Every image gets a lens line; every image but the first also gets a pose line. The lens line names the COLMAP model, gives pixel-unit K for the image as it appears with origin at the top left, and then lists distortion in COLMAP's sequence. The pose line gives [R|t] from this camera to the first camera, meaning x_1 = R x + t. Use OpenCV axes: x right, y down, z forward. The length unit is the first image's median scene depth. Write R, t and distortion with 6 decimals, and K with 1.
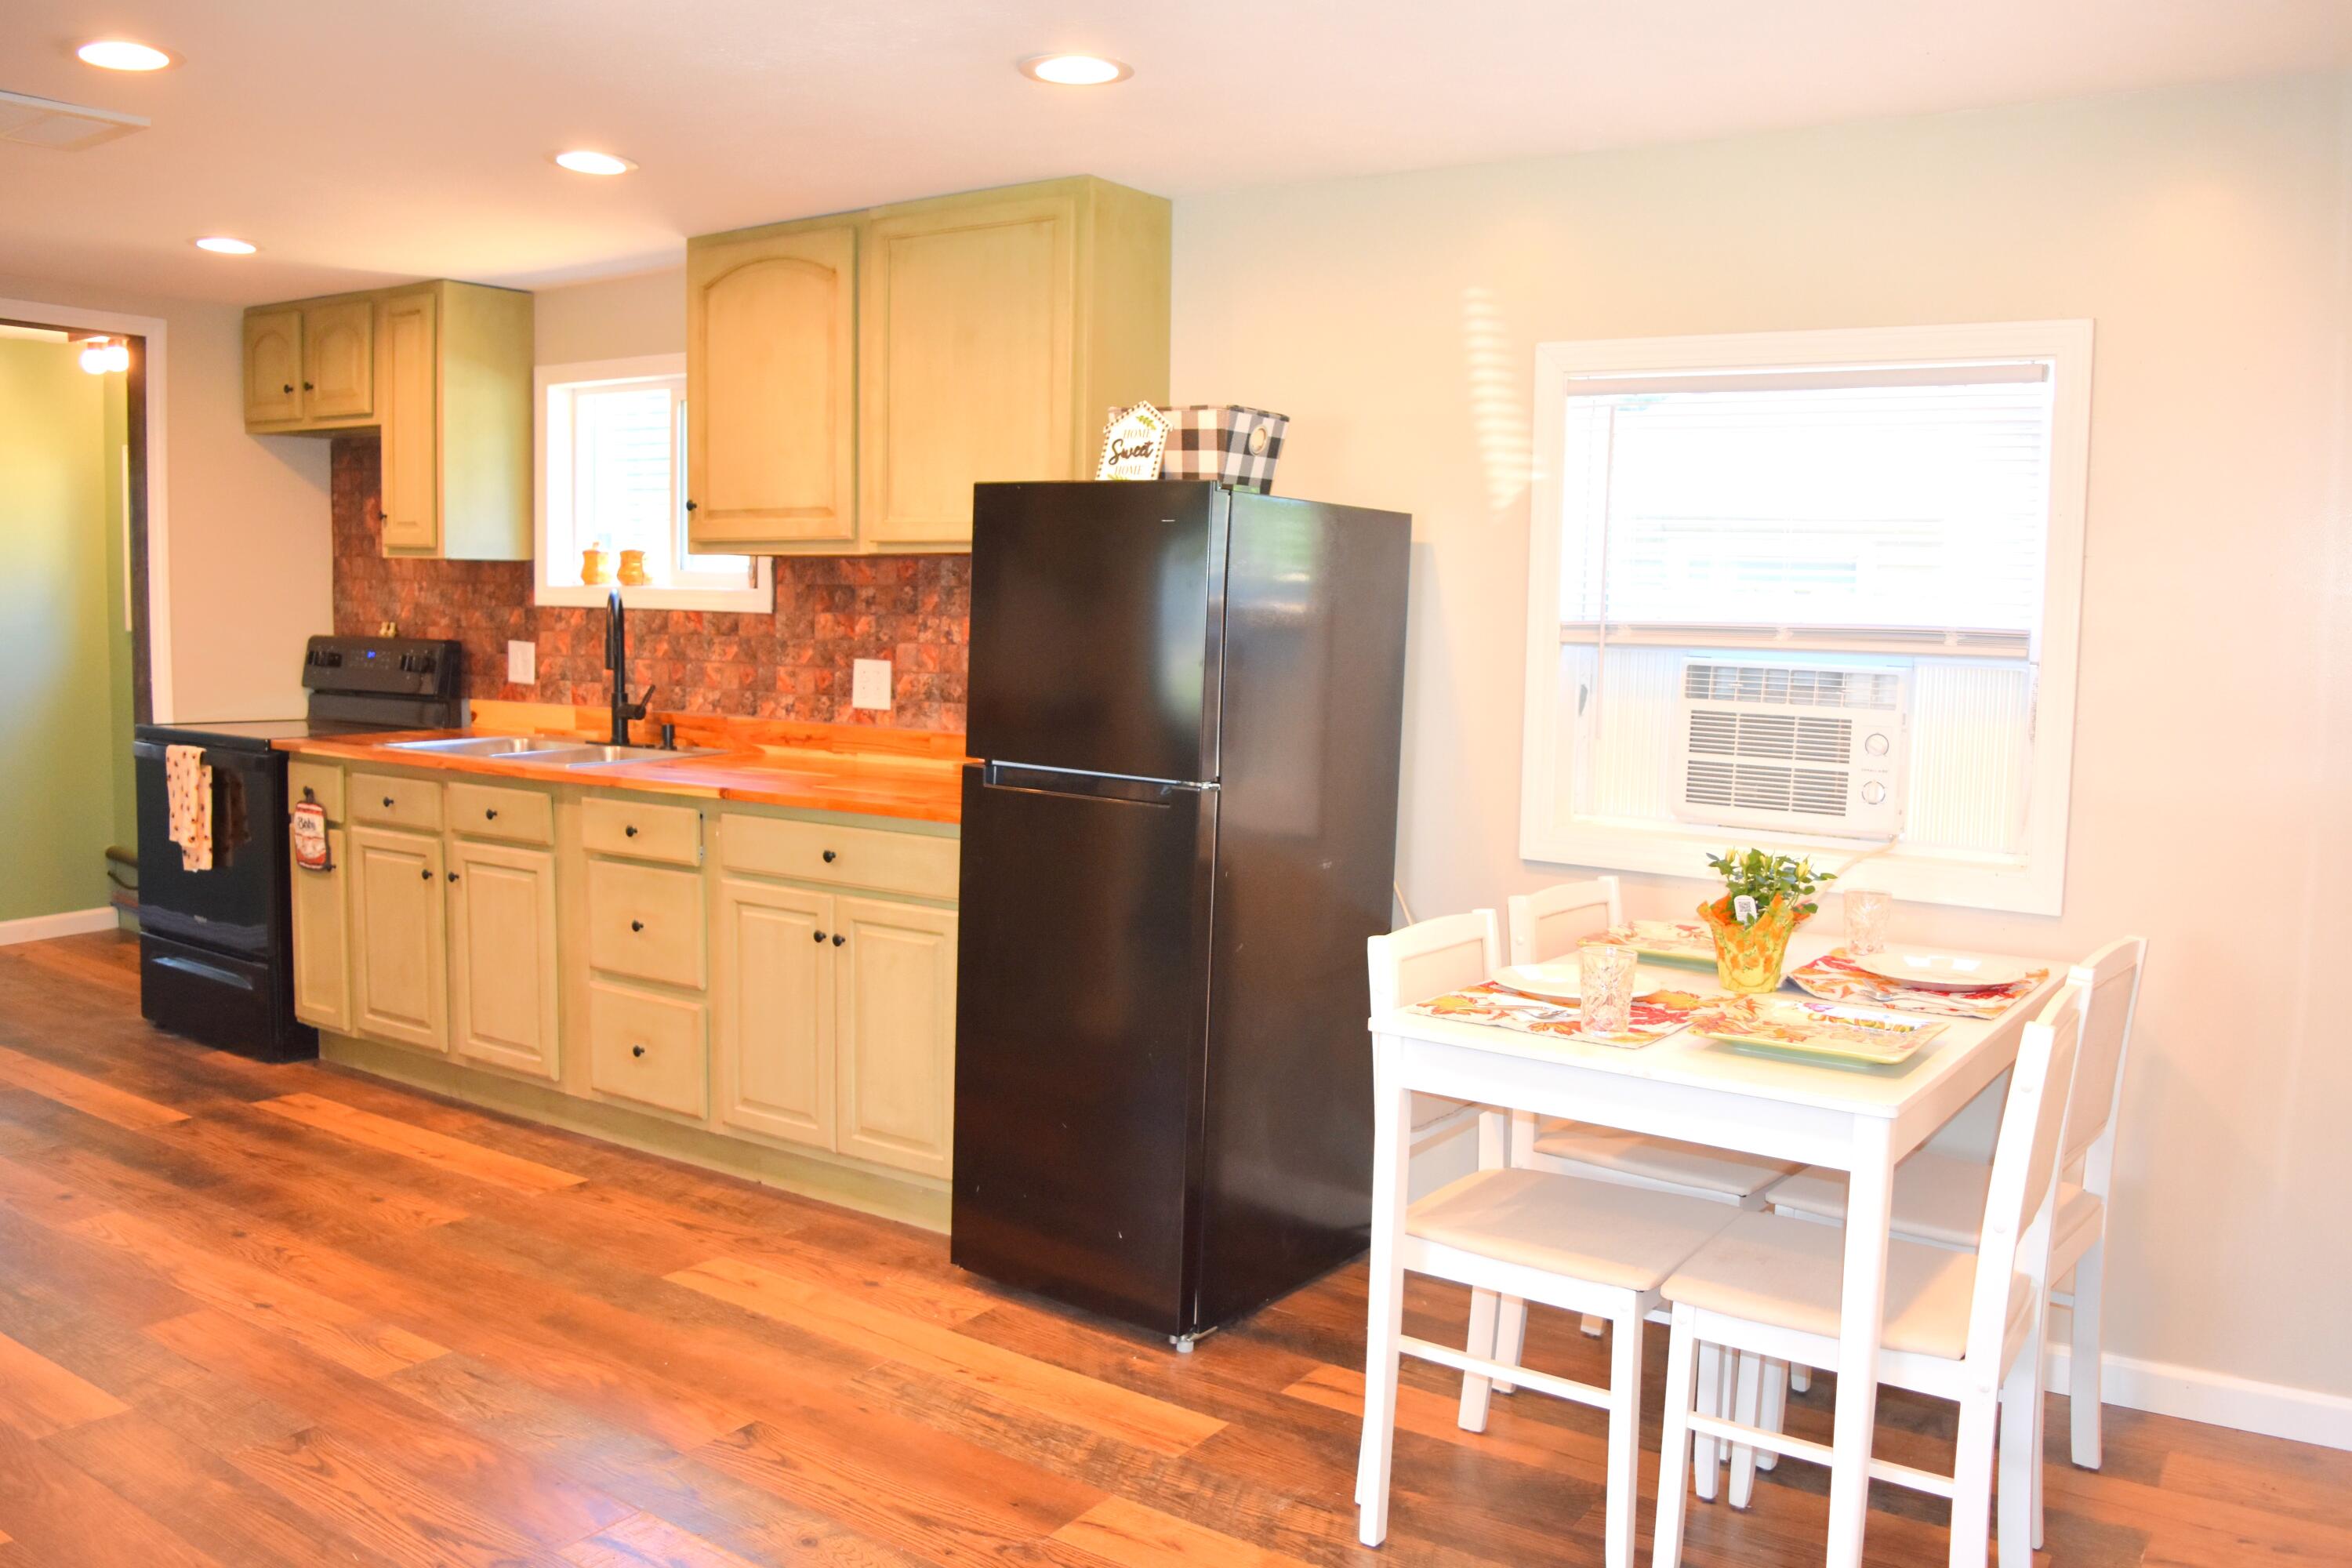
lens RADIAL K [[1853.2, 0, 1180.5], [0, 1853.2, 772.8], [0, 0, 1]] dist [-0.101057, 0.024445]
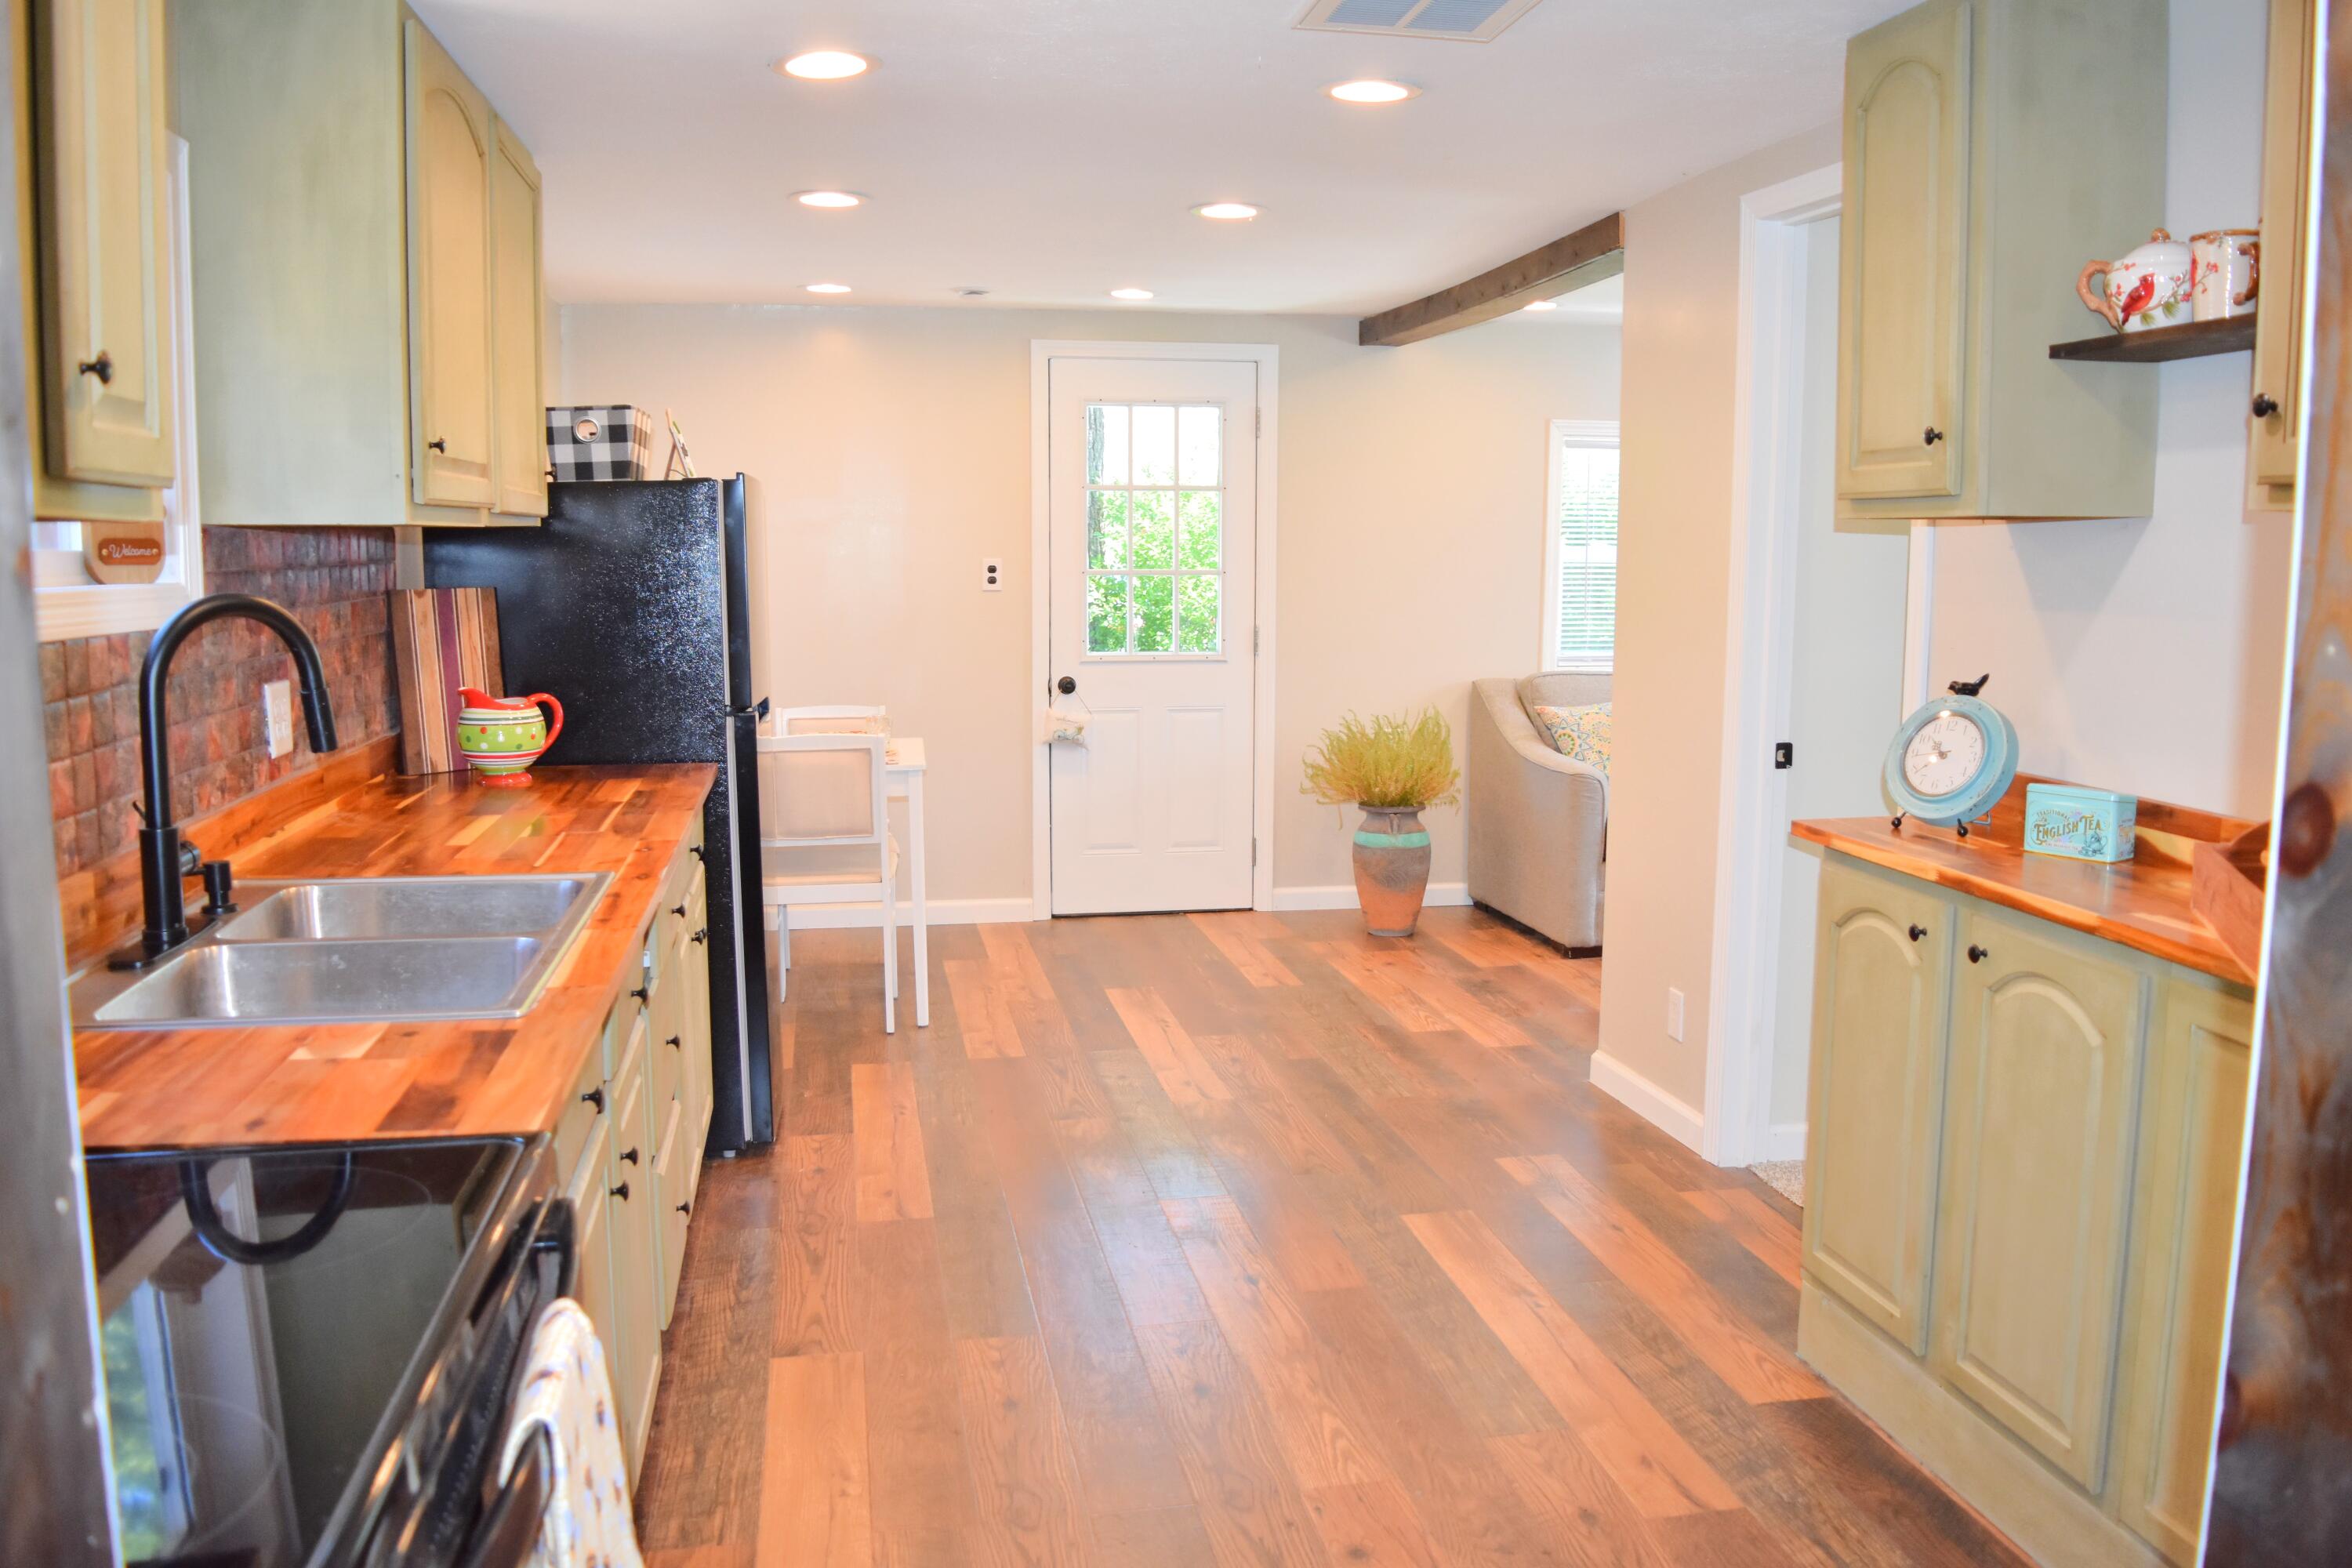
lens RADIAL K [[1853.2, 0, 1189.1], [0, 1853.2, 787.8], [0, 0, 1]] dist [-0.101057, 0.024445]
pose [[-0.708289, -0.111574, 0.697049, -1.016380], [0.052947, 0.976253, 0.210066, -0.170257], [-0.703934, 0.185694, -0.685562, 1.449809]]
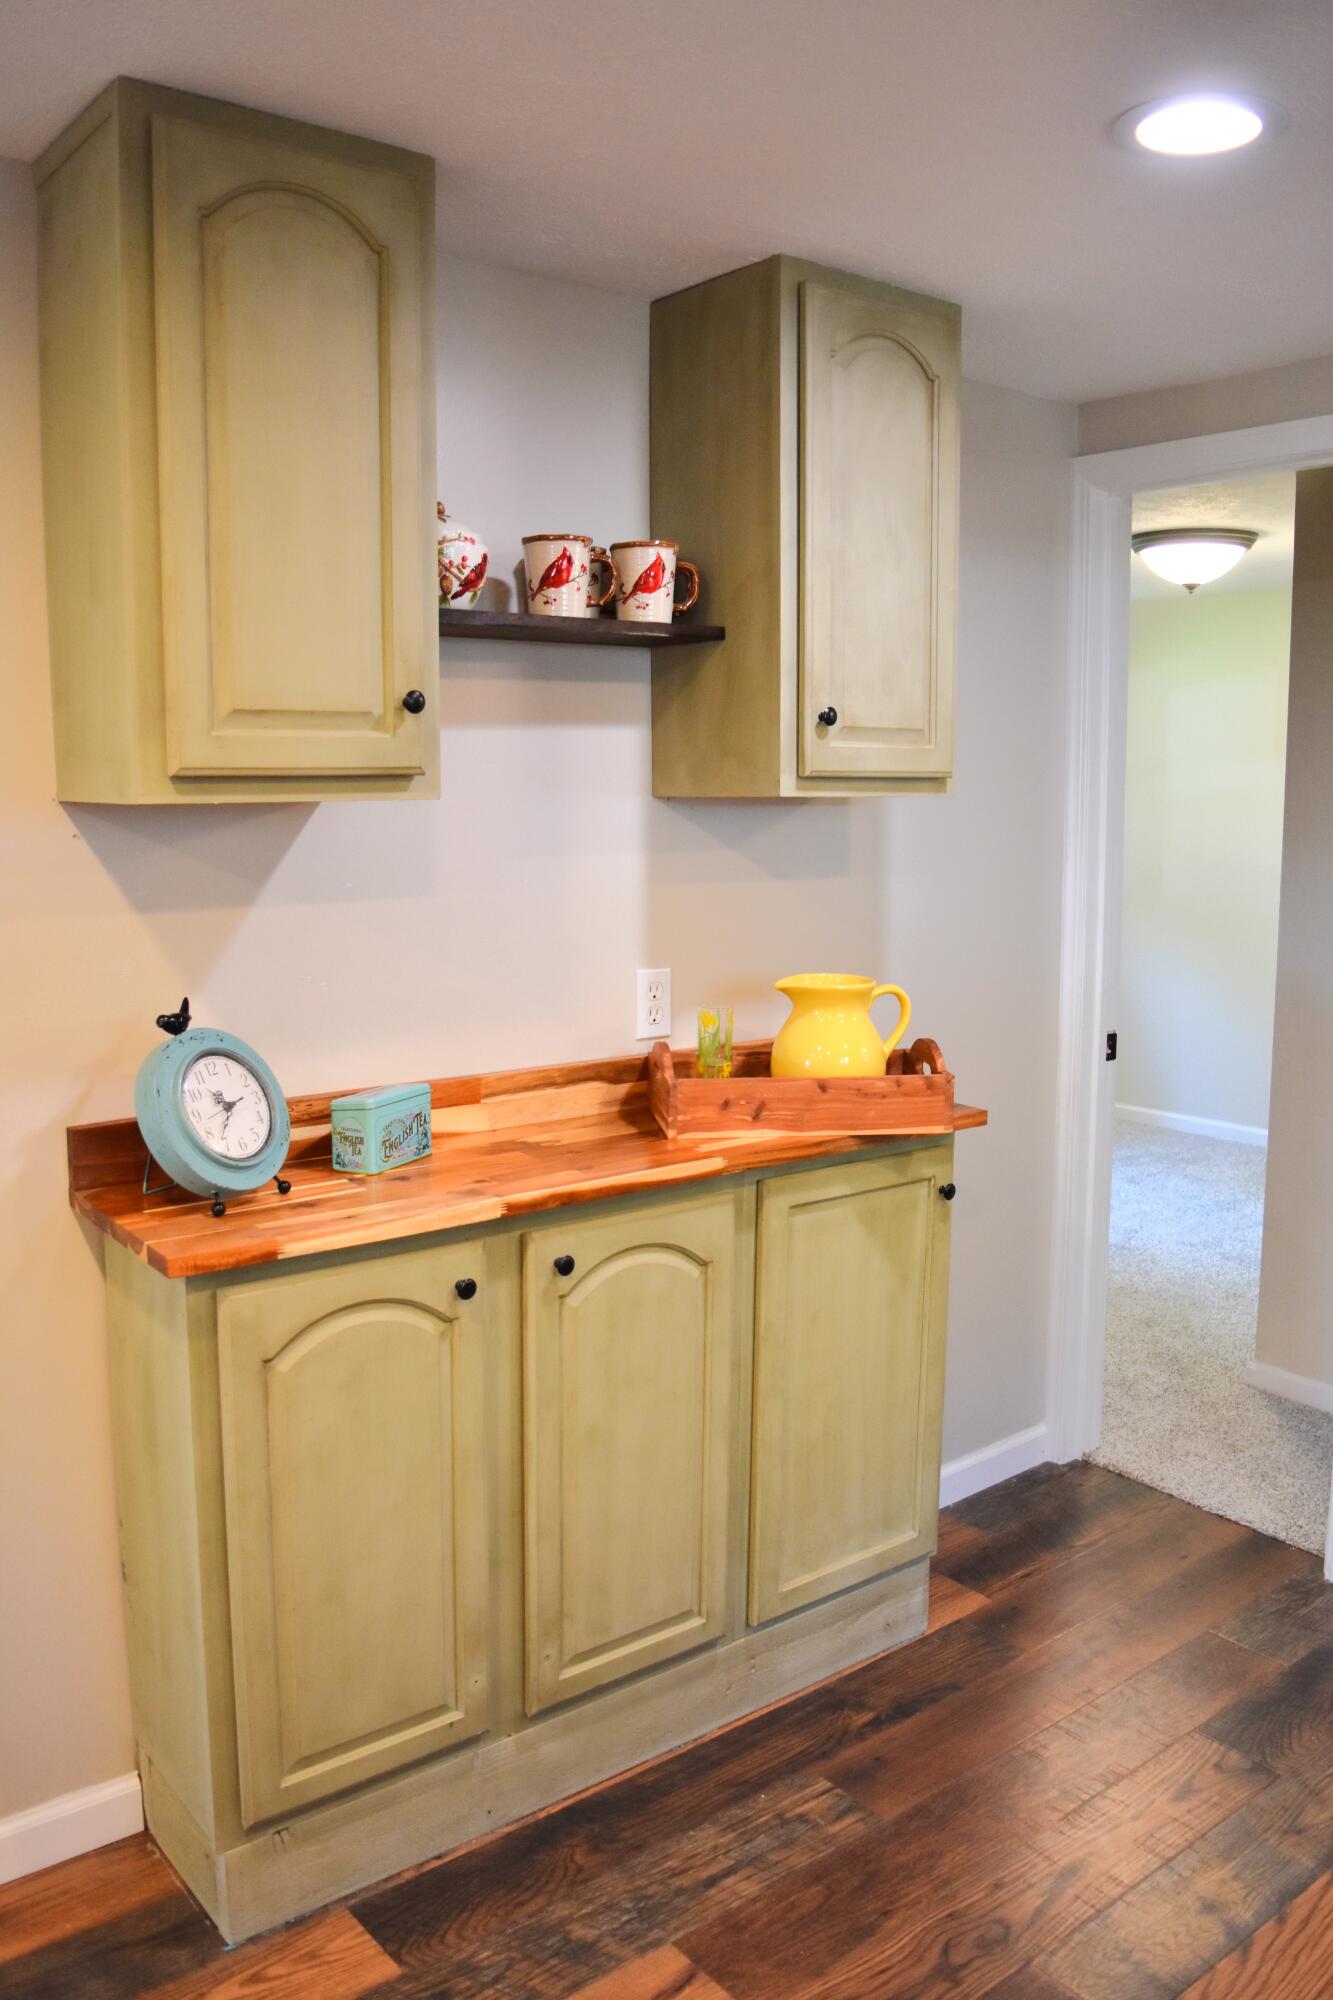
lens RADIAL K [[1575.9, 0, 669.5], [0, 1575.9, 1013.2], [0, 0, 1]] dist [-0.101057, 0.024445]
pose [[-0.288421, 0.119847, -0.949974, -0.273869], [-0.097301, 0.983331, 0.153597, -0.128328], [0.952547, 0.136734, -0.271952, 0.974791]]
